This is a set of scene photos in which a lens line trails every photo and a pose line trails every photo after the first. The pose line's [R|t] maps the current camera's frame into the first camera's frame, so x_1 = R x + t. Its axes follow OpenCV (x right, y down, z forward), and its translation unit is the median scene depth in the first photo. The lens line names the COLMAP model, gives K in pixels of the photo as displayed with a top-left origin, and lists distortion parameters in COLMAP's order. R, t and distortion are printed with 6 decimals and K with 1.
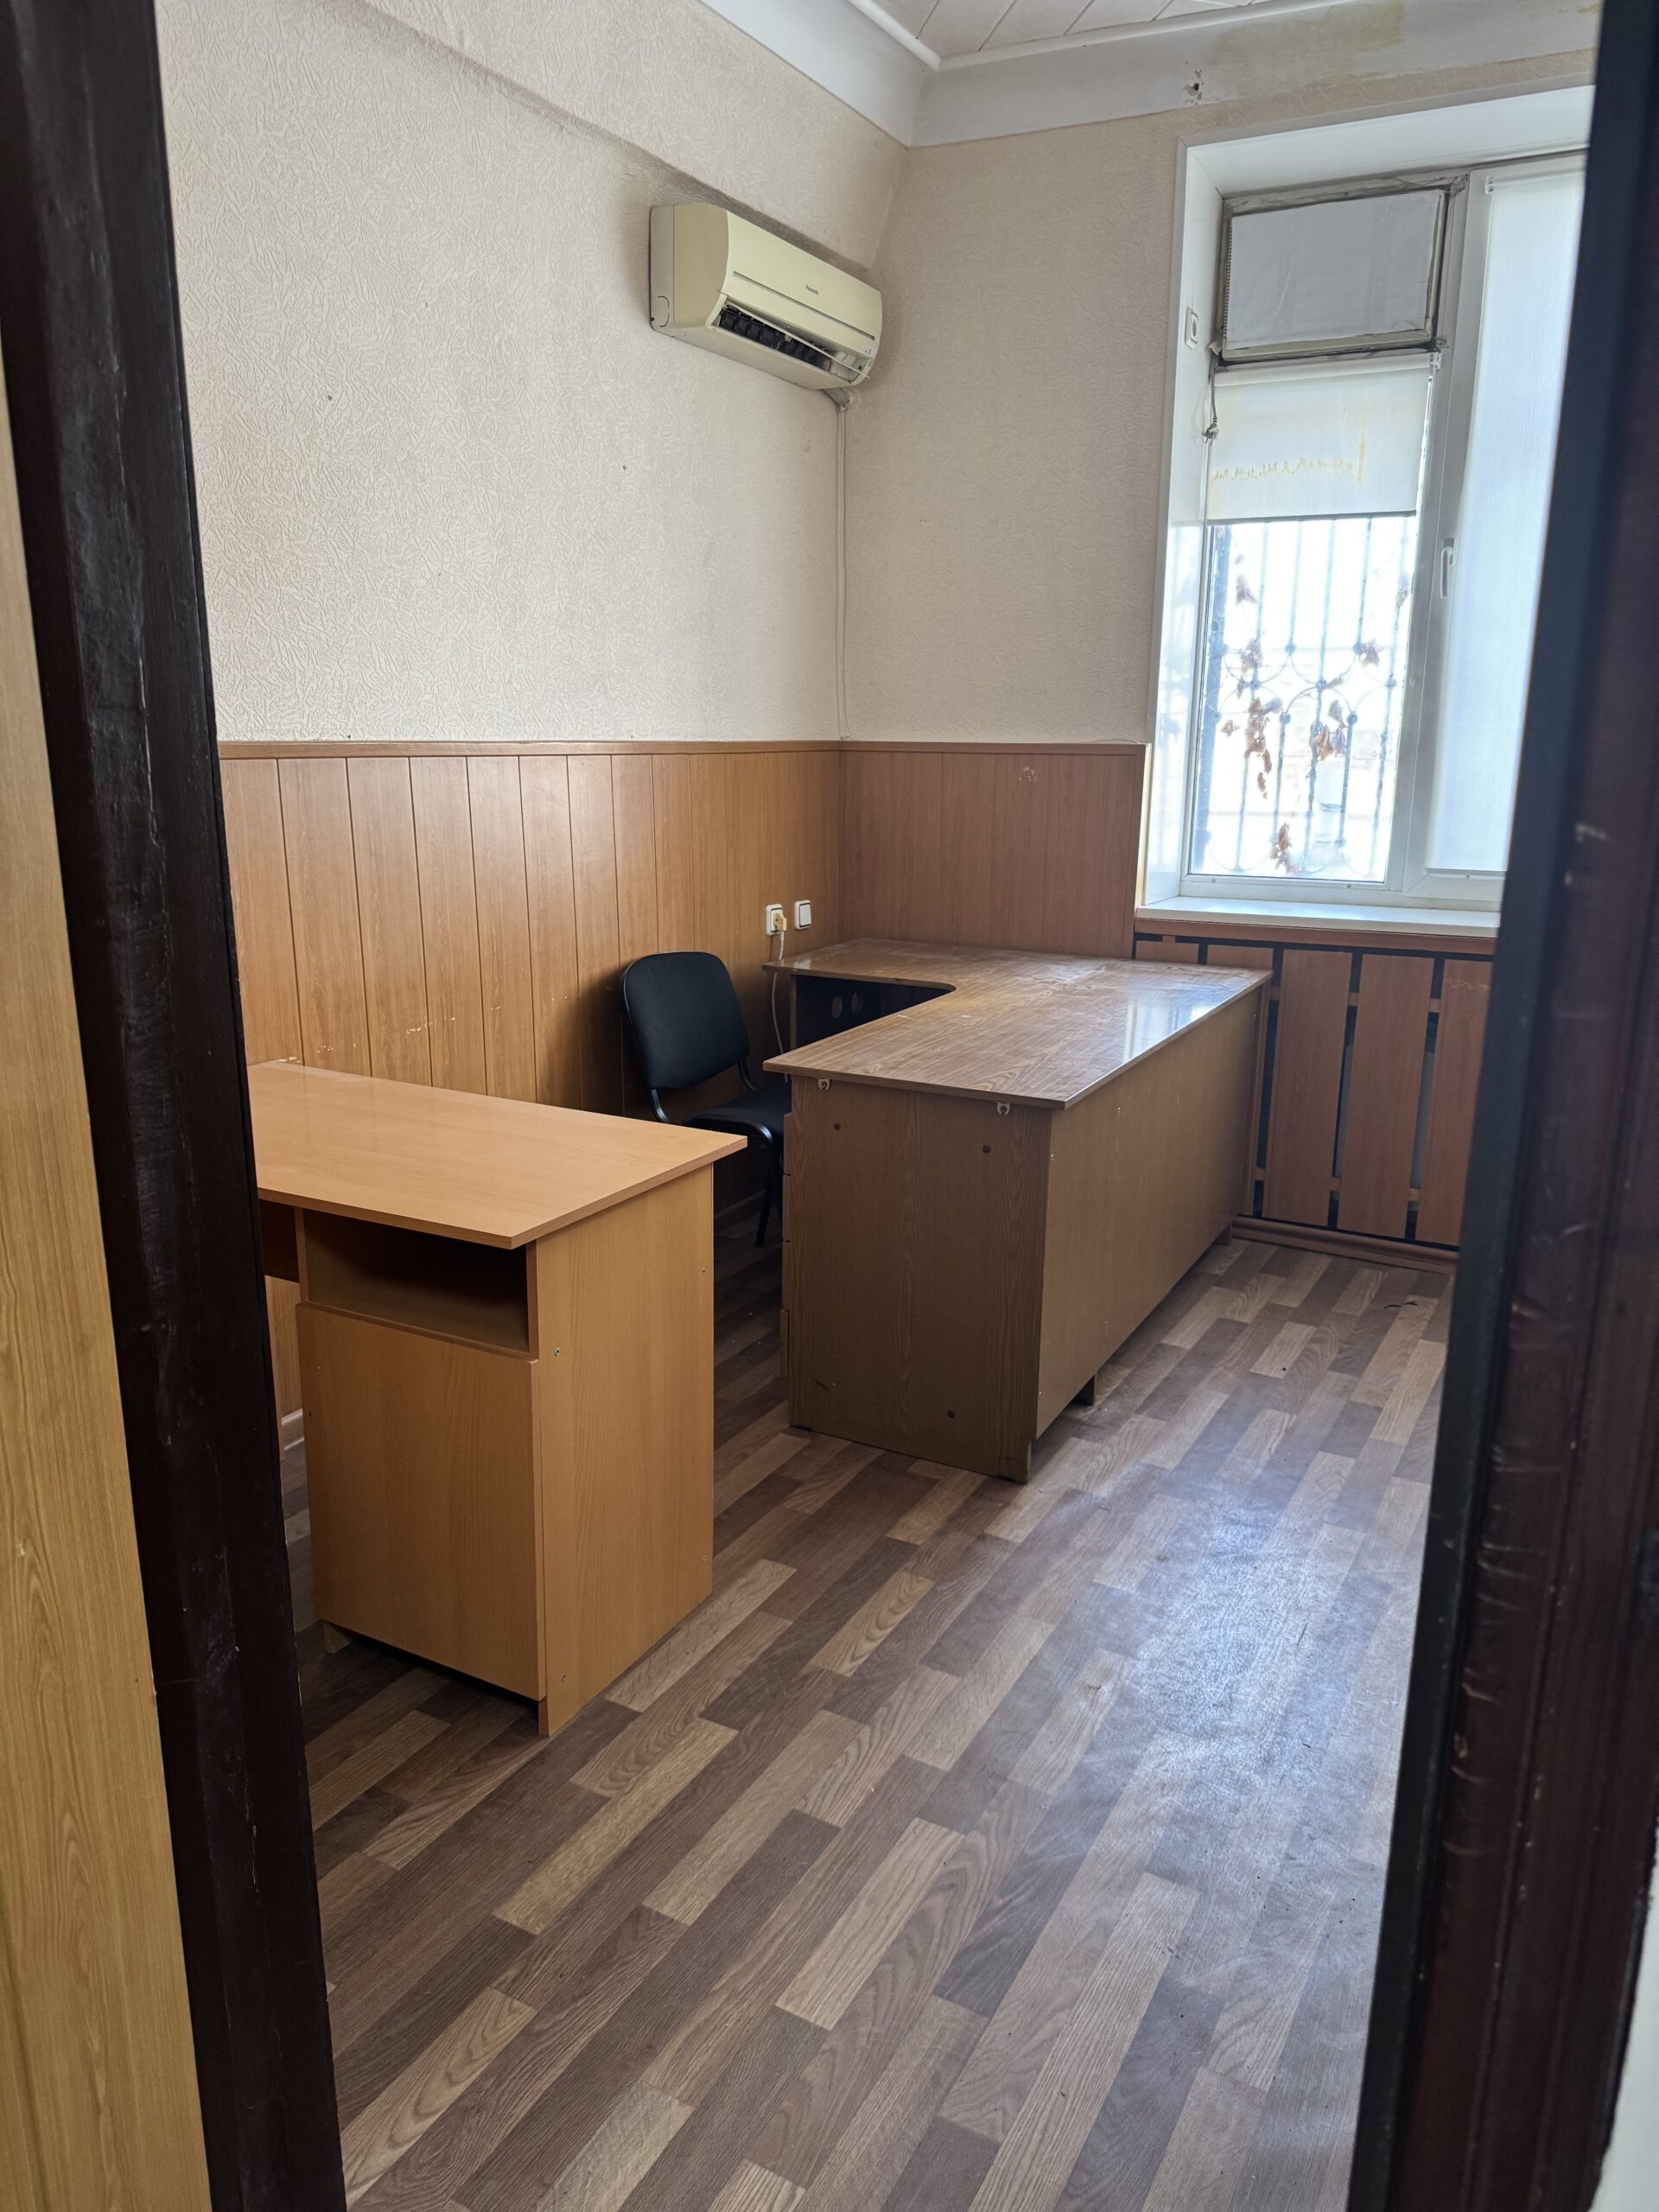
lens RADIAL K [[1584.7, 0, 829.5], [0, 1584.7, 1106.0], [0, 0, 1]] dist [0.132133, -0.143910]
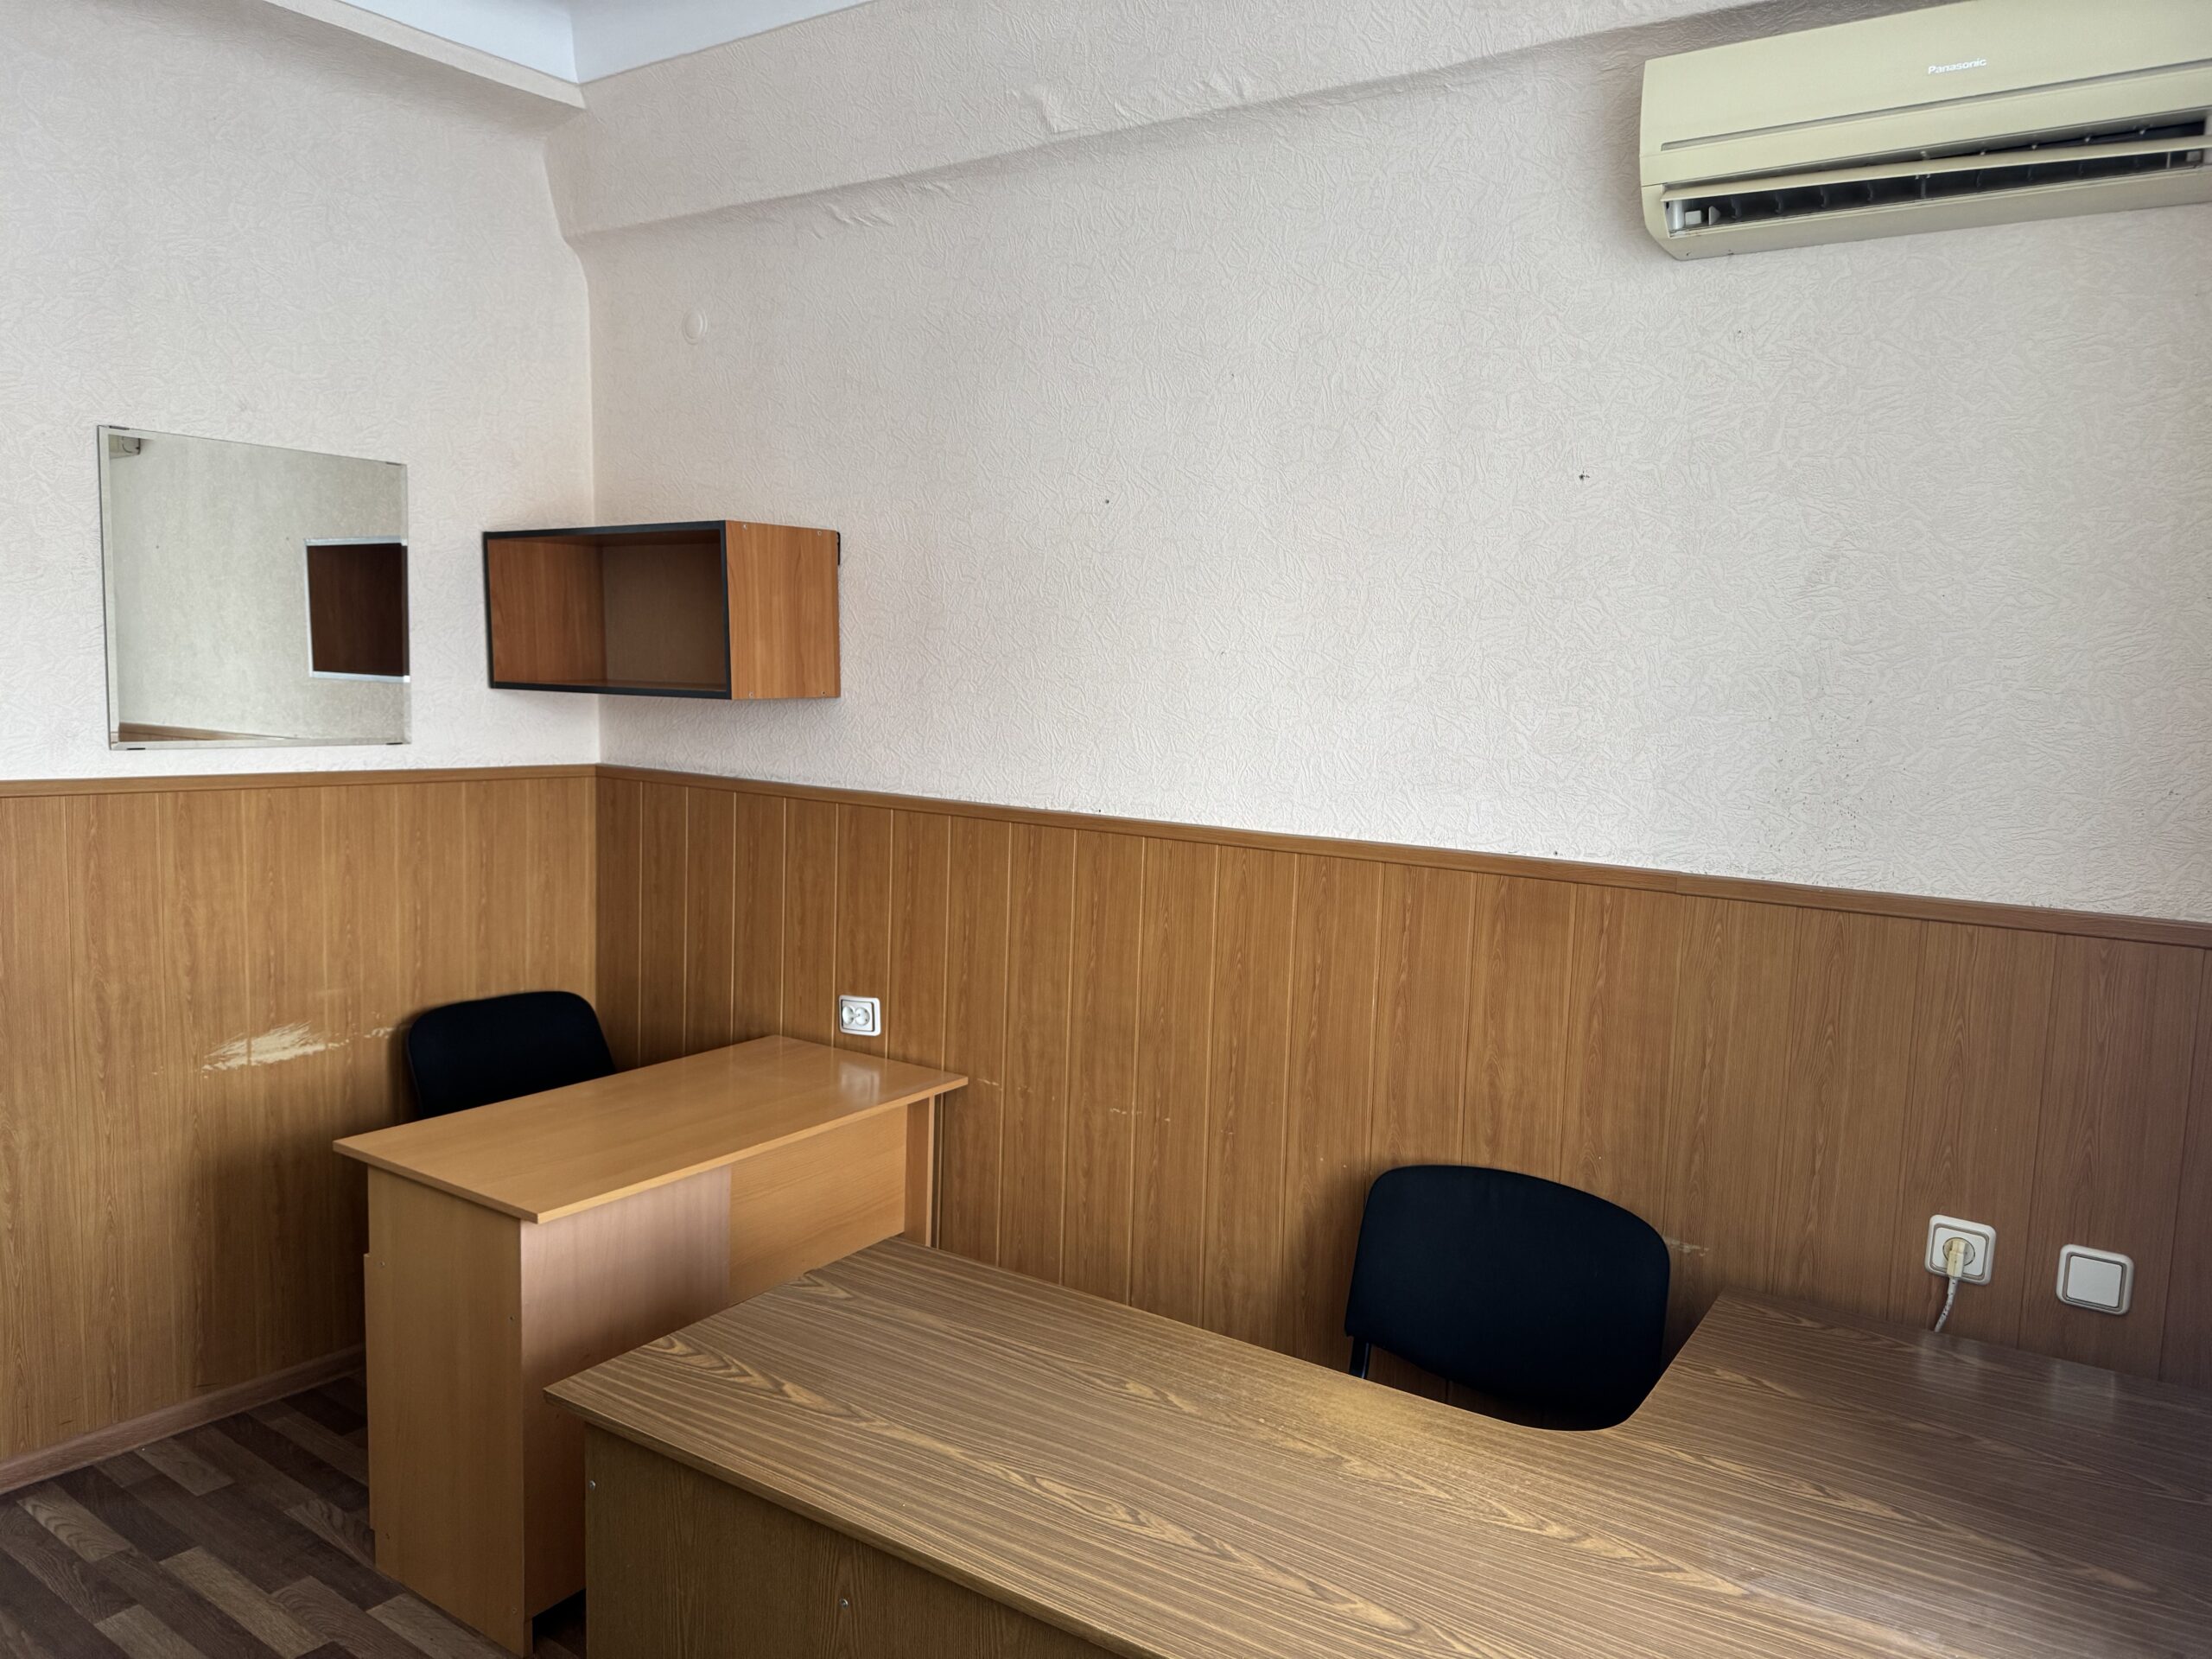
lens RADIAL K [[1554.7, 0, 1106.3], [0, 1554.7, 841.4], [0, 0, 1]] dist [0.078305, -0.084920]
pose [[-0.105147, 0.100301, -0.989386, 0.562309], [-0.266842, 0.955569, 0.125231, -0.276553], [0.957987, 0.277177, -0.073710, 0.894841]]
